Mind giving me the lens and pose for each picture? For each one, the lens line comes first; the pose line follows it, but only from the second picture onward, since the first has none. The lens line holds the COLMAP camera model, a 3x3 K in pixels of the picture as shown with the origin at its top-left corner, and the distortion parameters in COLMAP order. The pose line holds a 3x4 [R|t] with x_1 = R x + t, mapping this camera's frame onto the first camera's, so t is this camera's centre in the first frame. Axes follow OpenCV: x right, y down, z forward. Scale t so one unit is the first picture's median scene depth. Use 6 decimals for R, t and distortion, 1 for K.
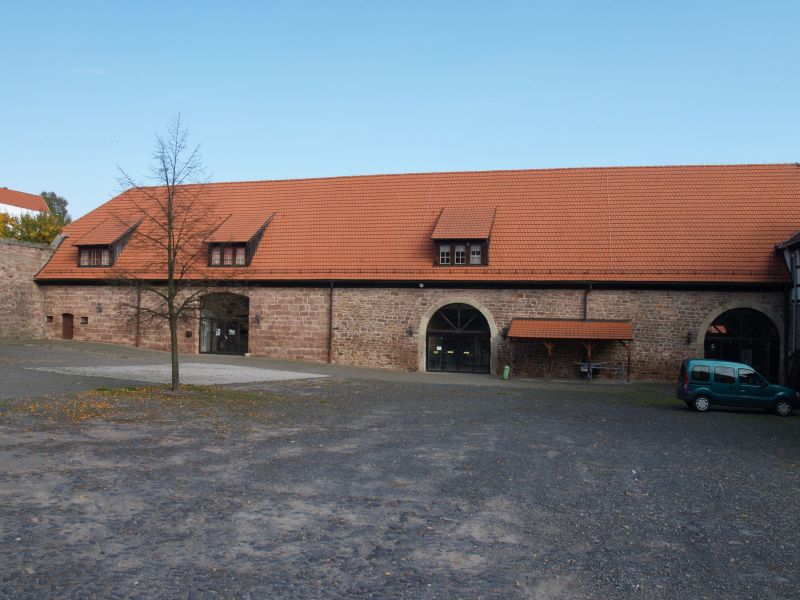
lens RADIAL K [[656.1, 0, 399.9], [0, 656.1, 300.5], [0, 0, 1]] dist [-0.127248, 0.077090]
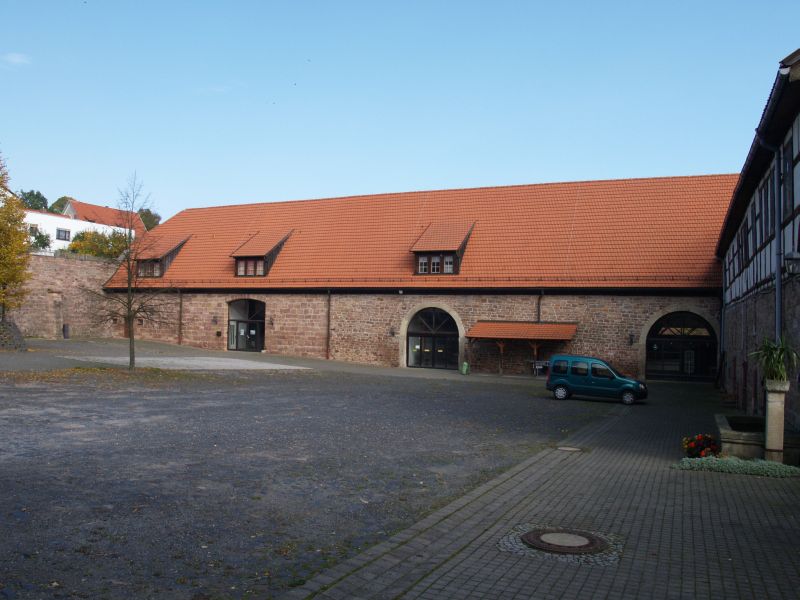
lens RADIAL K [[656.1, 0, 399.3], [0, 656.1, 300.8], [0, 0, 1]] dist [-0.127248, 0.077090]
pose [[0.986113, -0.003843, -0.166031, 0.217439], [0.002927, 0.999979, -0.005763, -0.001101], [0.166049, 0.005197, 0.986104, -0.131336]]
